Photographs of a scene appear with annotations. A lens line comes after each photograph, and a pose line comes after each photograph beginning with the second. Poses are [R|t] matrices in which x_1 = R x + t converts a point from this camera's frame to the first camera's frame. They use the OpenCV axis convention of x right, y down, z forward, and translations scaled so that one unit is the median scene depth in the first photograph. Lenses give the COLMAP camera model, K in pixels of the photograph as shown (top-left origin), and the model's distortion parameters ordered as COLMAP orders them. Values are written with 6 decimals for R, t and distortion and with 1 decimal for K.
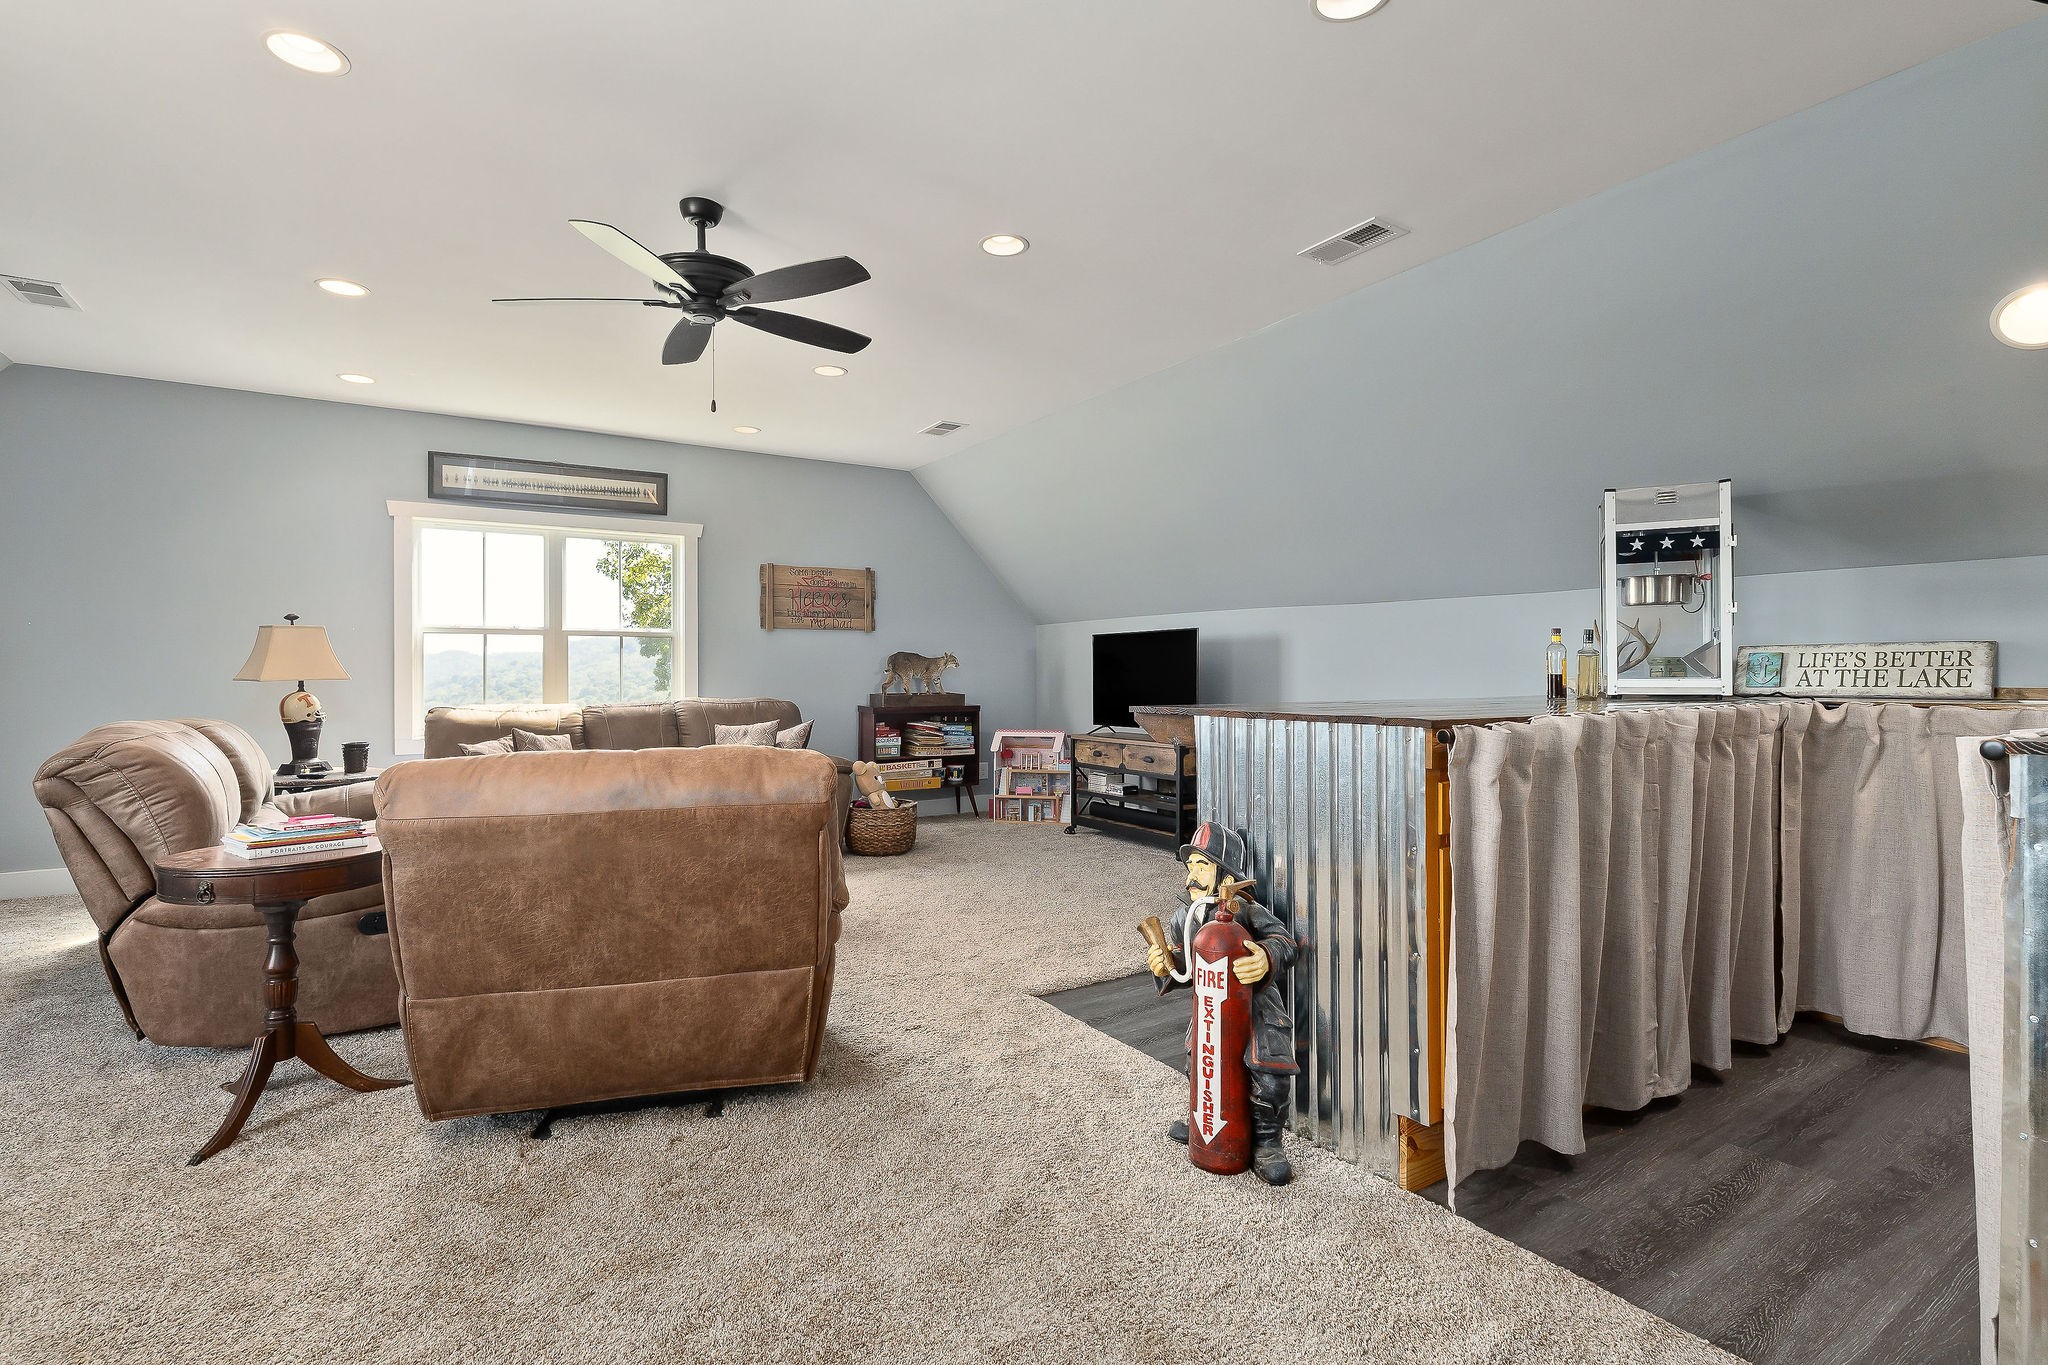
lens RADIAL K [[948.7, 0, 1018.2], [0, 948.7, 681.1], [0, 0, 1]] dist [0.002154, 0.000435]
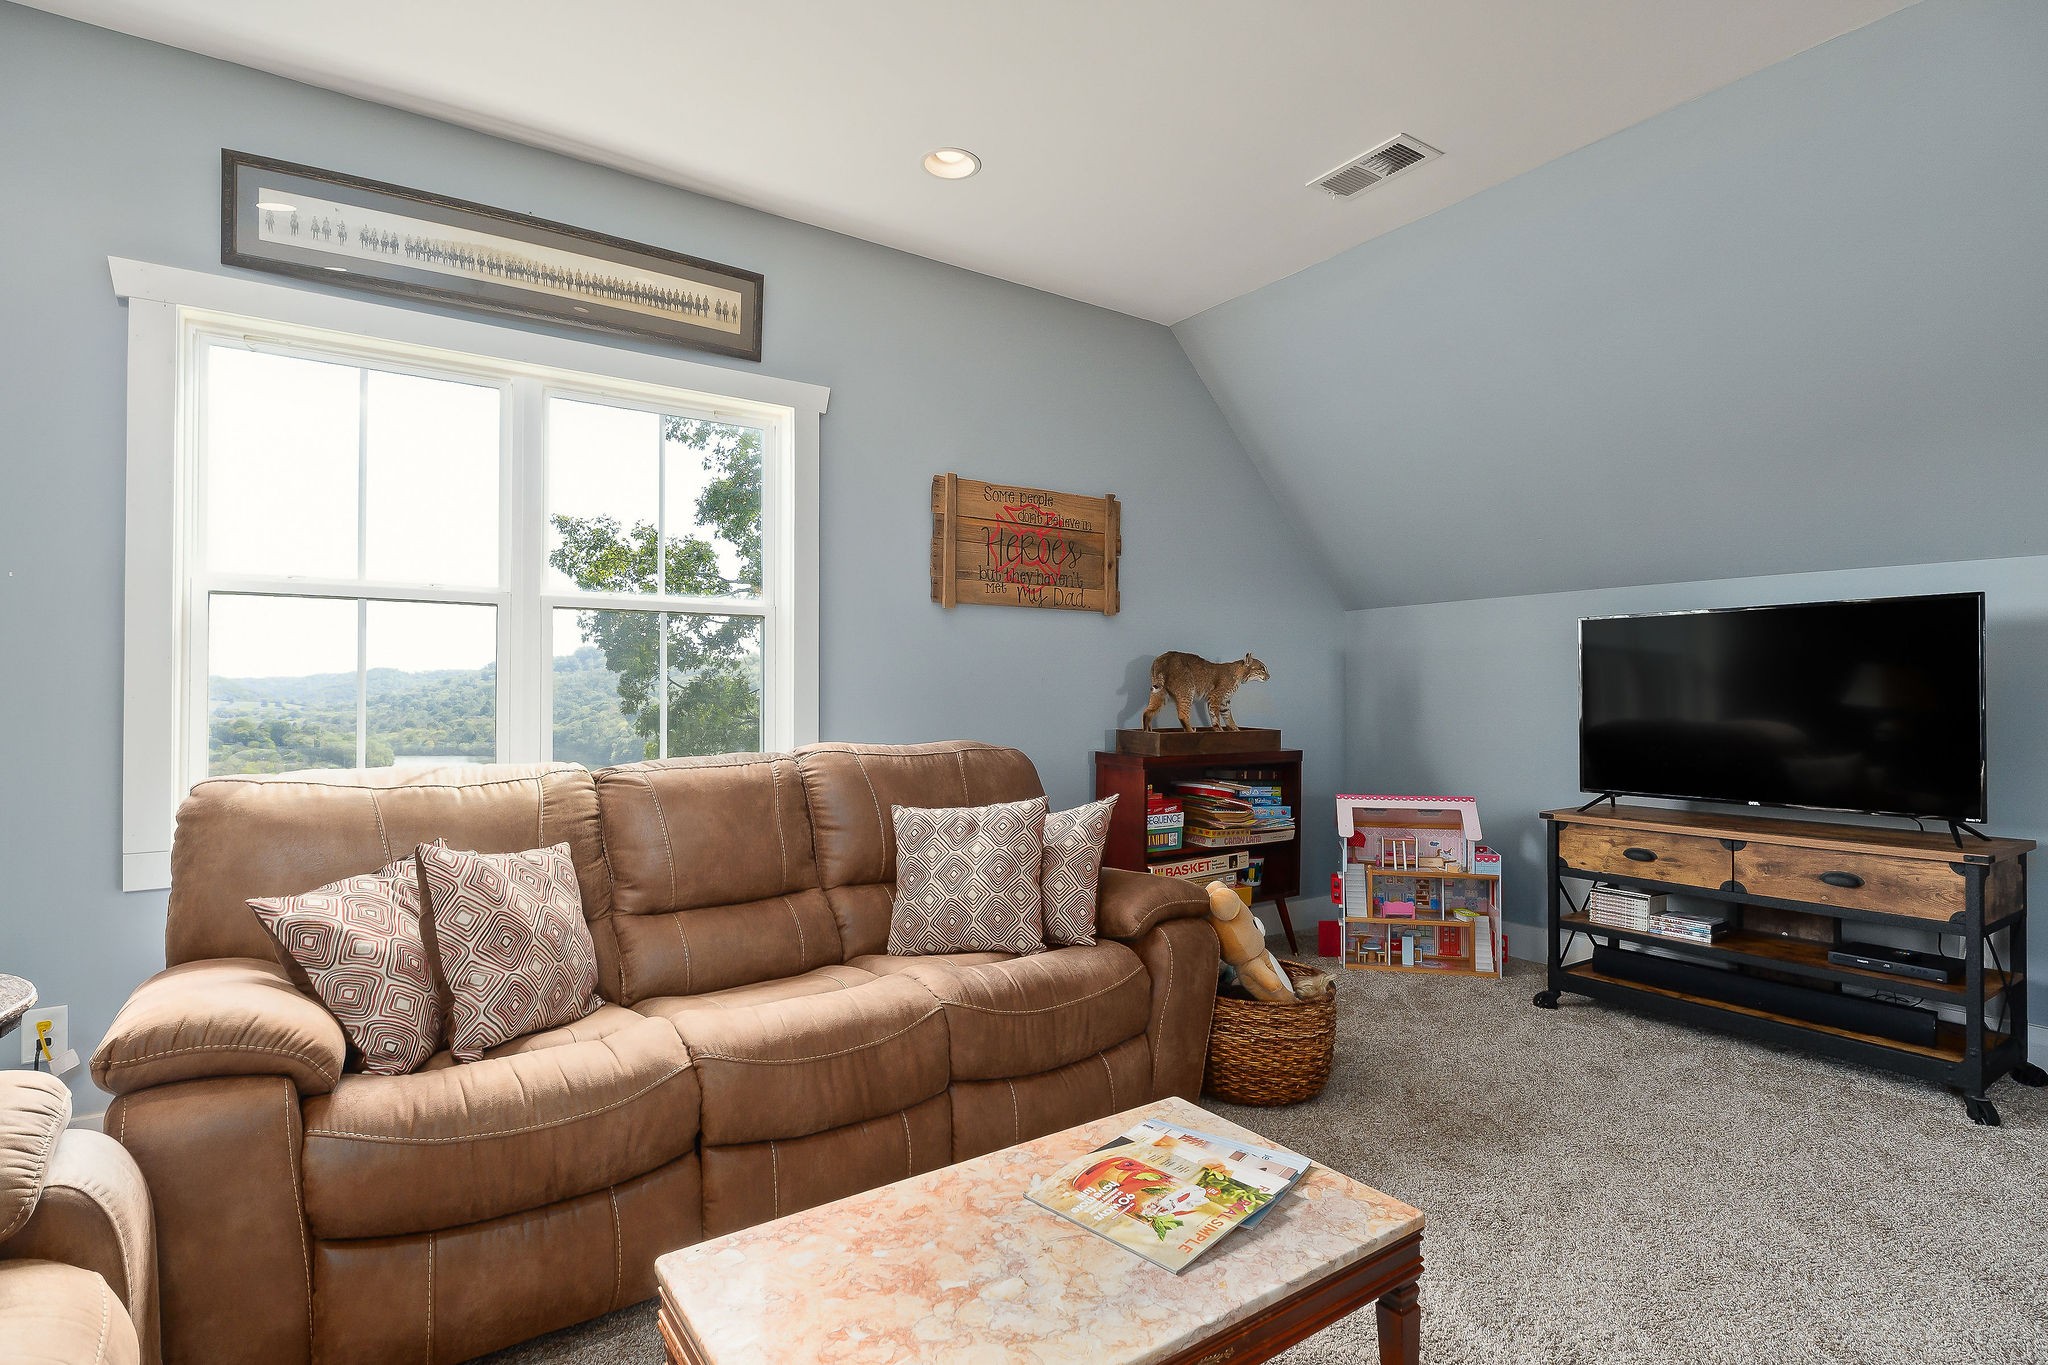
lens RADIAL K [[997.0, 0, 1030.6], [0, 997.0, 688.3], [0, 0, 1]] dist [-0.000158, -0.000536]
pose [[0.999112, 0.002783, 0.042032, -0.238398], [-0.002215, 0.999906, -0.013550, -0.002244], [-0.042066, 0.013444, 0.999024, 0.460648]]
